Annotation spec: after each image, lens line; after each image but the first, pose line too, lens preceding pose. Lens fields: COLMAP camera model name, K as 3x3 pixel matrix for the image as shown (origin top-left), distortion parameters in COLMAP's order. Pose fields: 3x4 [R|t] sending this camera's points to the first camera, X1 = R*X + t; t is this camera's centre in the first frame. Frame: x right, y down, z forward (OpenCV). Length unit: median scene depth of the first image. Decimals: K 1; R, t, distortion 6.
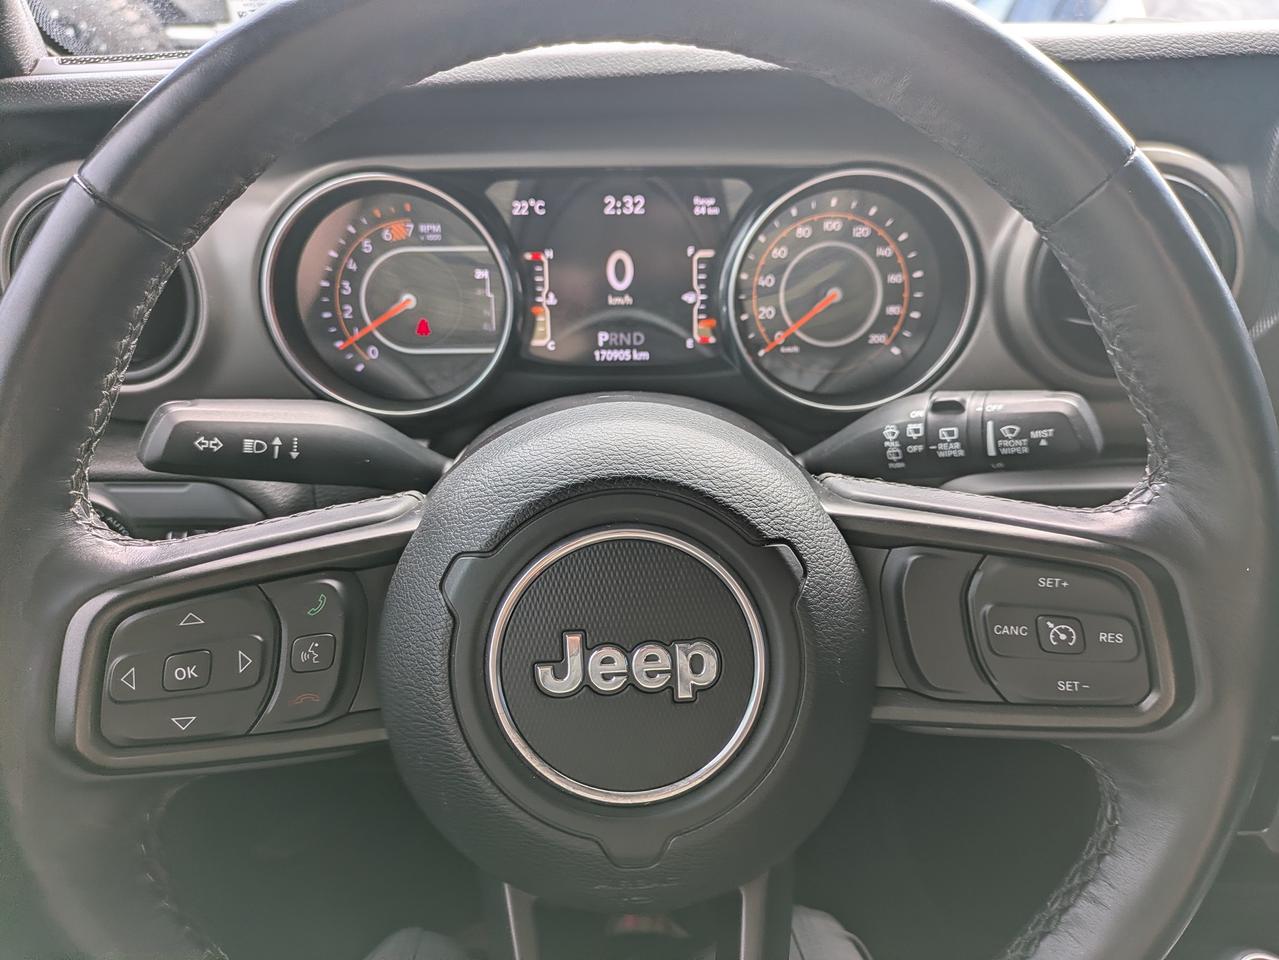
lens RADIAL K [[936.2, 0, 644.8], [0, 936.2, 487.5], [0, 0, 1]] dist [0.033880, -0.011896]
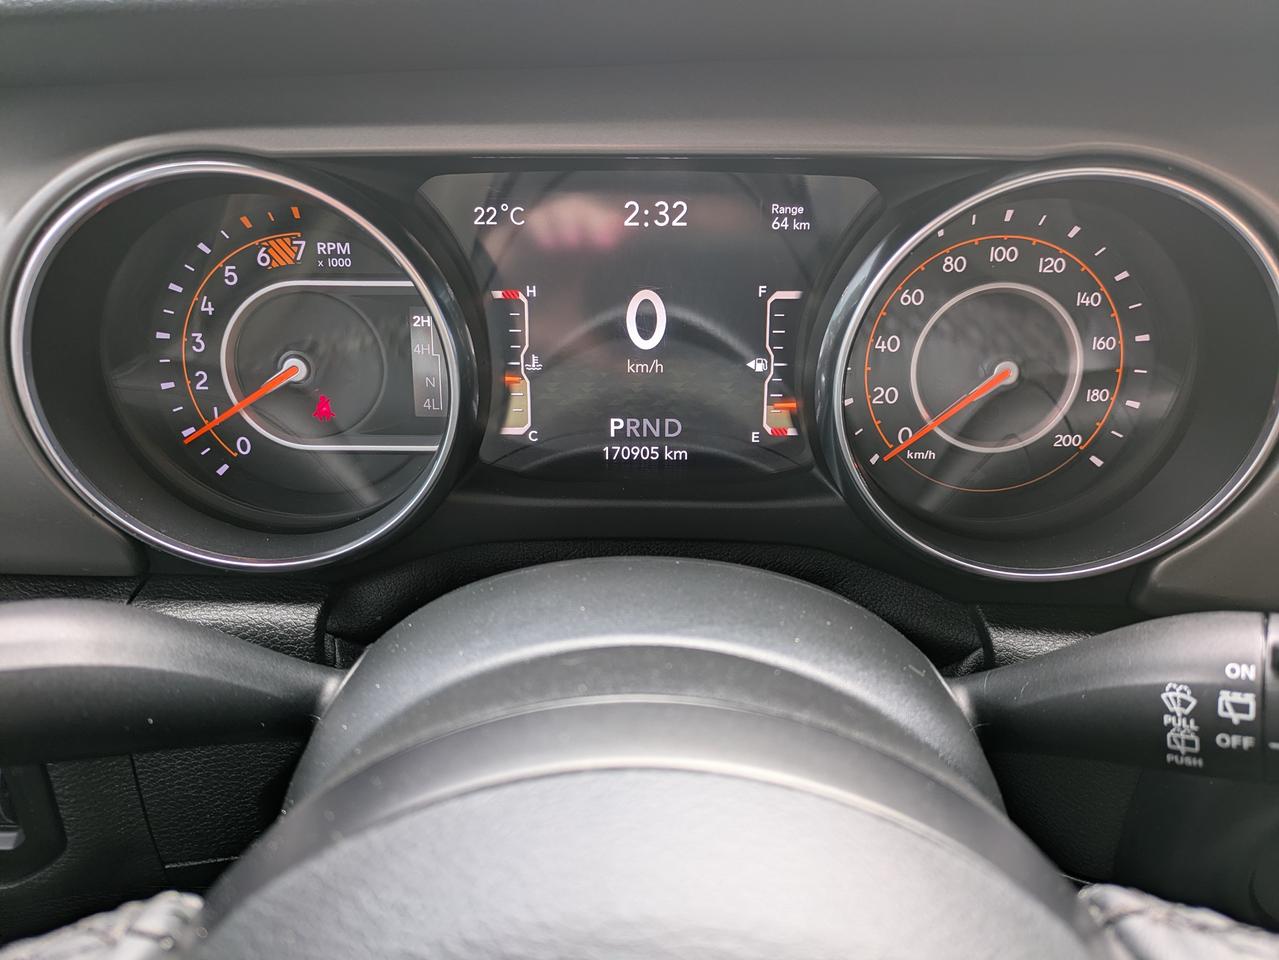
lens RADIAL K [[936.2, 0, 639.3], [0, 936.2, 482.1], [0, 0, 1]] dist [0.033880, -0.011896]
pose [[0.999382, 0.024586, -0.025110, -0.012820], [-0.023850, 0.999289, 0.029216, -0.144632], [0.025811, -0.028600, 0.999258, 0.387682]]
